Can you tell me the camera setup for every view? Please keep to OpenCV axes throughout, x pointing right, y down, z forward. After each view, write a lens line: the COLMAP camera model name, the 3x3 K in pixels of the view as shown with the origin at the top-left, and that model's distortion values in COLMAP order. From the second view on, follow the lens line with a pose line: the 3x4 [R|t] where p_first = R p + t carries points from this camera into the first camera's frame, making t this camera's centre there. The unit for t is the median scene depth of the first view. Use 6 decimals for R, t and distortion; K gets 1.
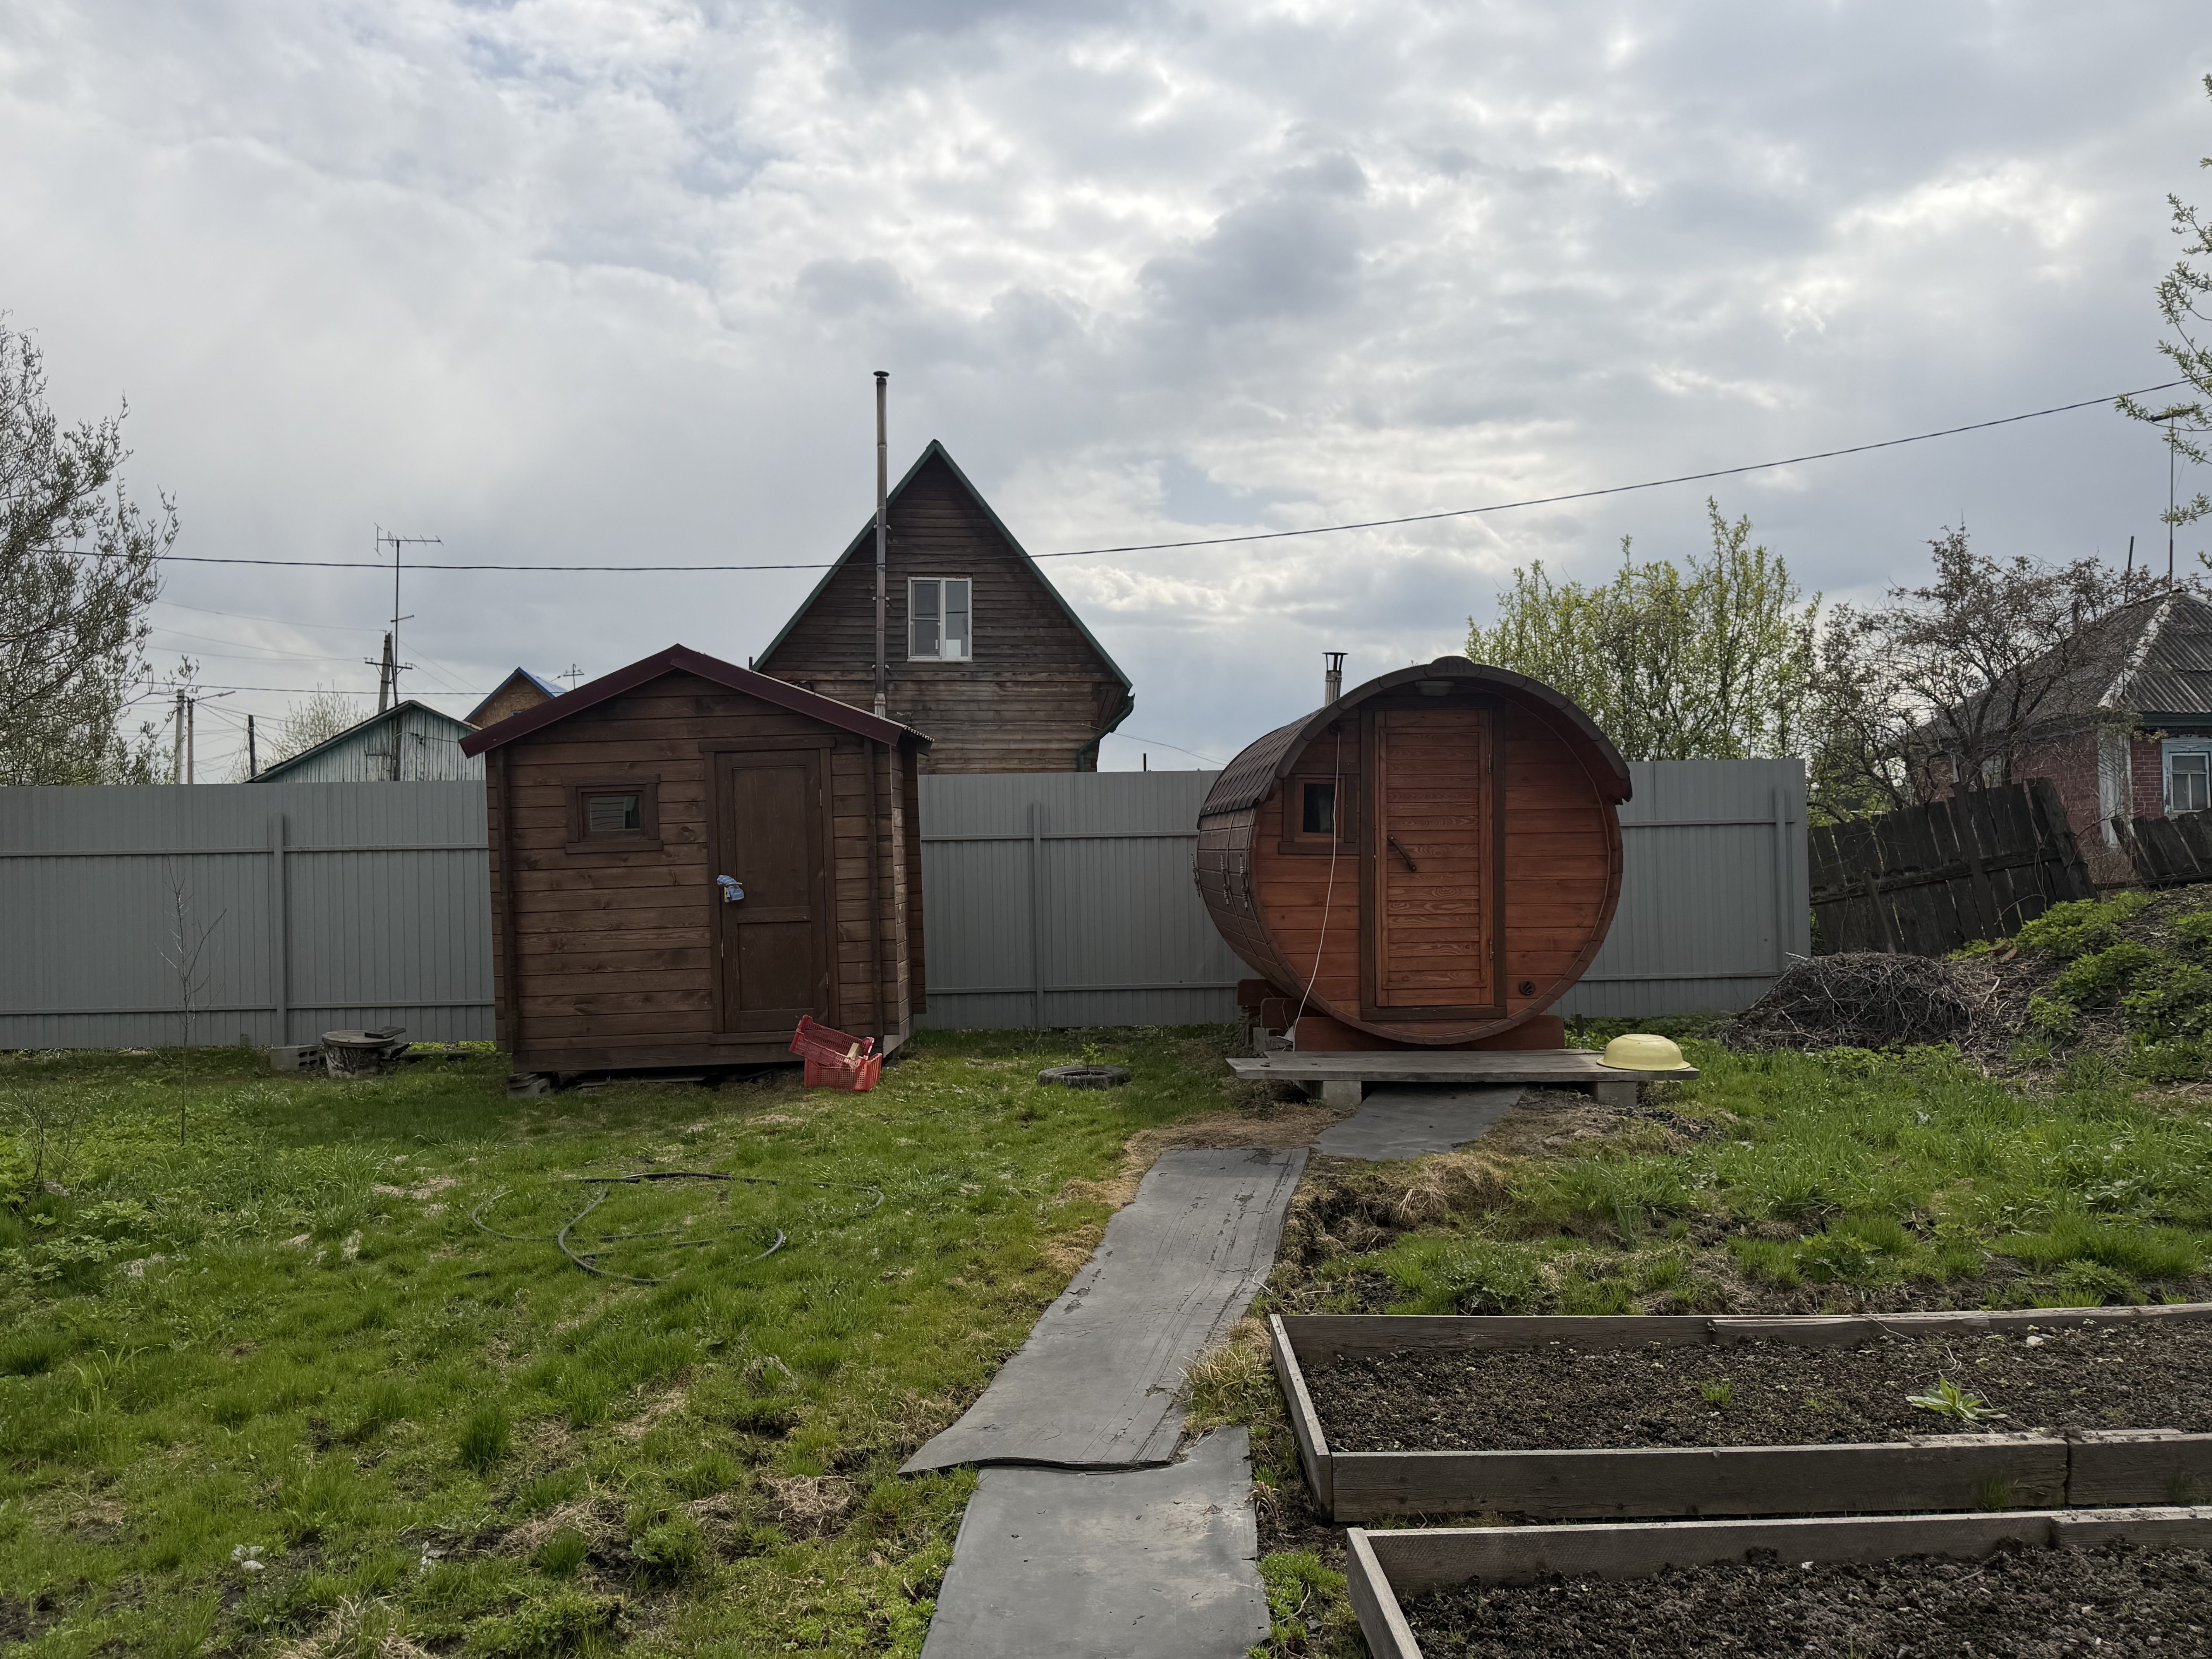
lens RADIAL K [[1672.1, 0, 1106.0], [0, 1672.1, 829.5], [0, 0, 1]] dist [0.111467, -0.000318]
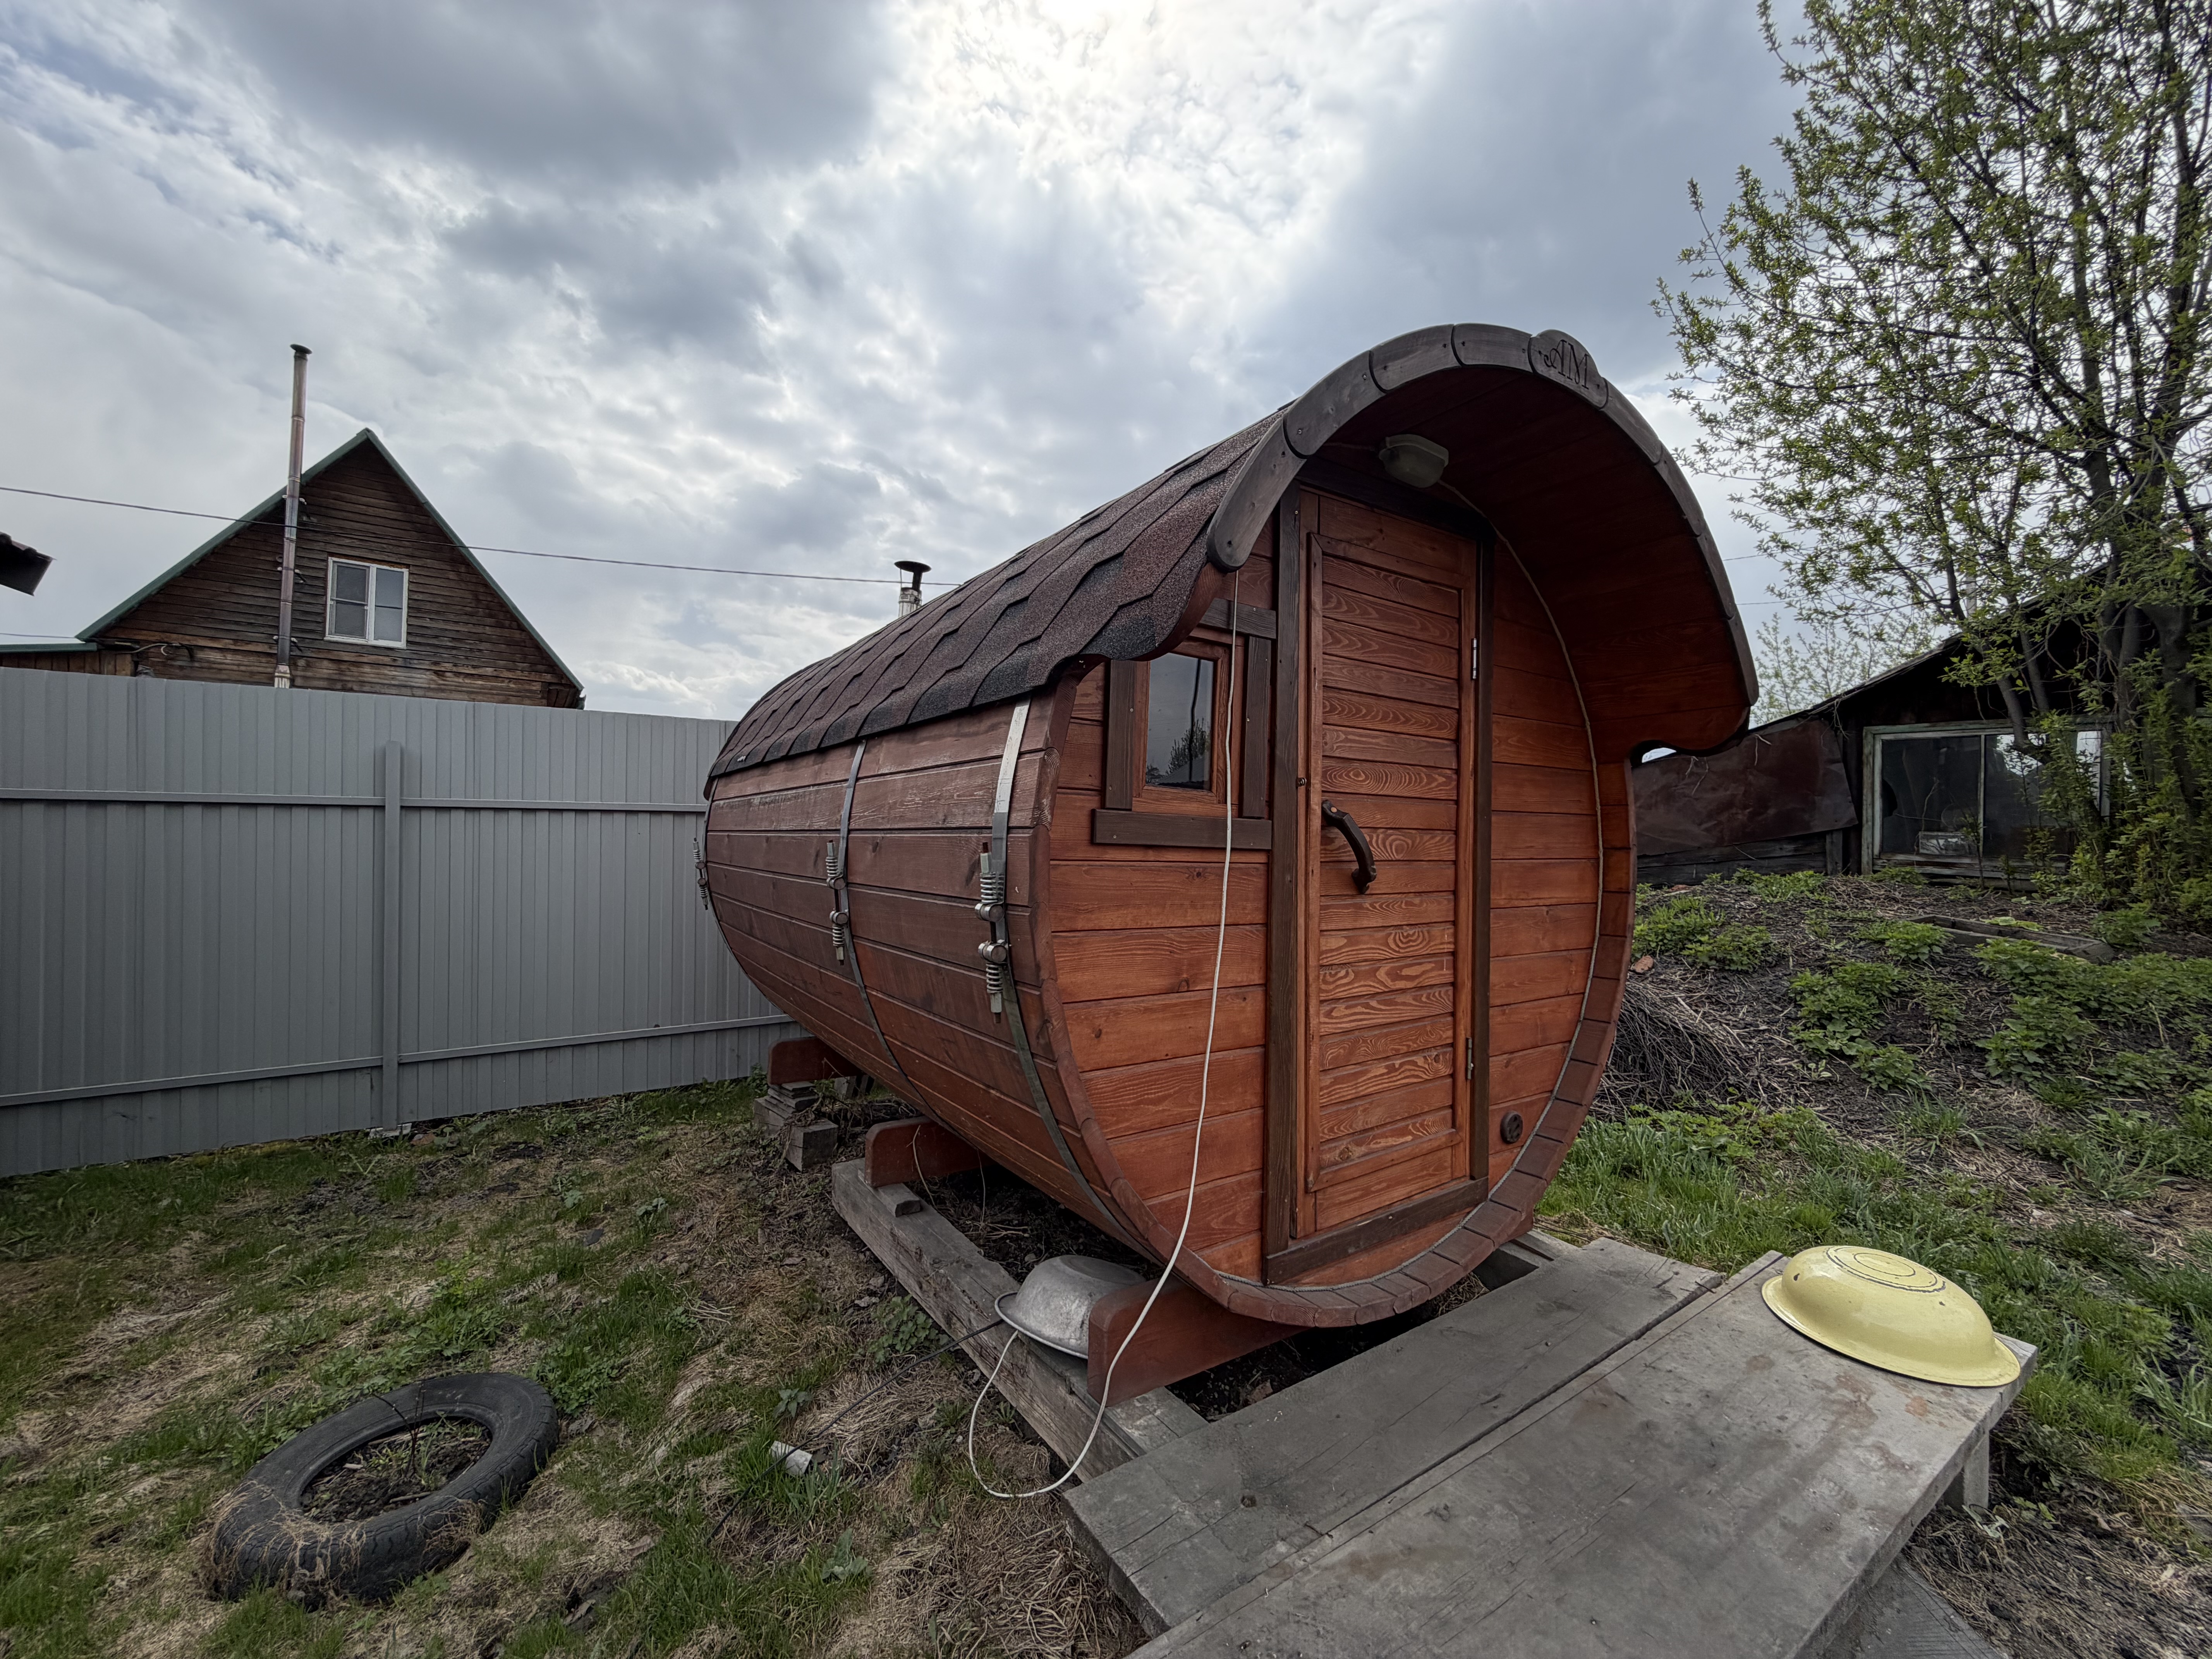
lens RADIAL K [[883.9, 0, 1107.0], [0, 883.9, 834.4], [0, 0, 1]] dist [0.000343, 0.000281]
pose [[0.850273, 0.024471, 0.525773, 0.012436], [-0.027537, 0.999619, -0.001993, 0.012026], [-0.525621, -0.012784, 0.850623, 0.801490]]
